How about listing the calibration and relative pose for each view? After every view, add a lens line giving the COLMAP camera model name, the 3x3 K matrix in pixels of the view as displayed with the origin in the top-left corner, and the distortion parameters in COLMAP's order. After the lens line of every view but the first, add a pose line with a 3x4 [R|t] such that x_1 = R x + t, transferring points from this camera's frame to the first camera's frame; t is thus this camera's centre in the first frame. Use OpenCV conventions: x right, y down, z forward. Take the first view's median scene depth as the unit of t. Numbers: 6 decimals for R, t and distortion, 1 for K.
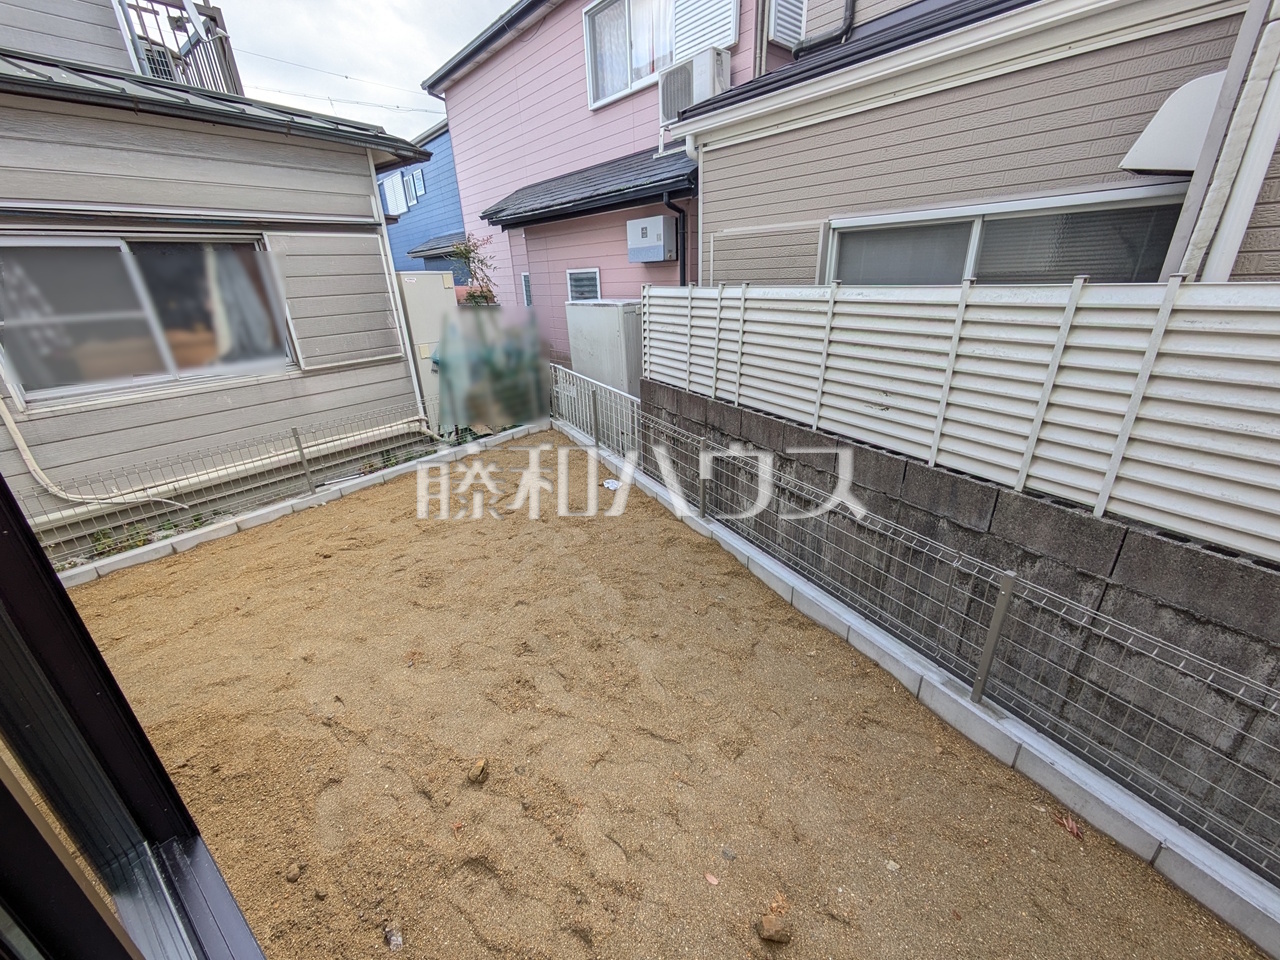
lens RADIAL K [[503.9, 0, 640.0], [0, 503.9, 480.0], [0, 0, 1]] dist [-0.003154, -0.000146]
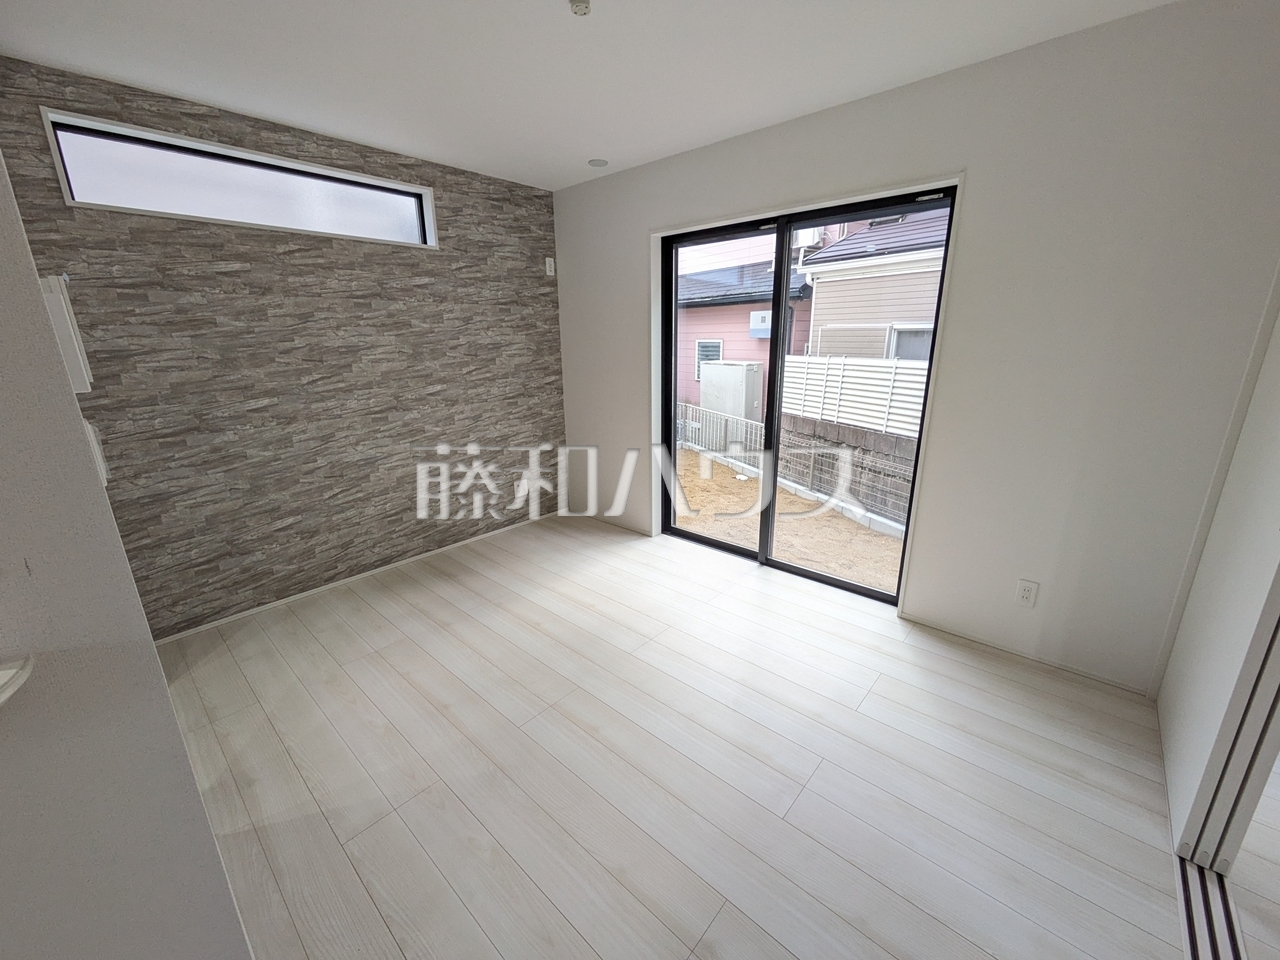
lens RADIAL K [[503.9, 0, 640.0], [0, 503.9, 480.0], [0, 0, 1]] dist [-0.003154, -0.000146]
pose [[0.995491, 0.053358, -0.078424, -0.315935], [-0.061593, 0.992389, -0.106632, 0.259153], [0.072137, 0.110982, 0.991201, -0.712254]]
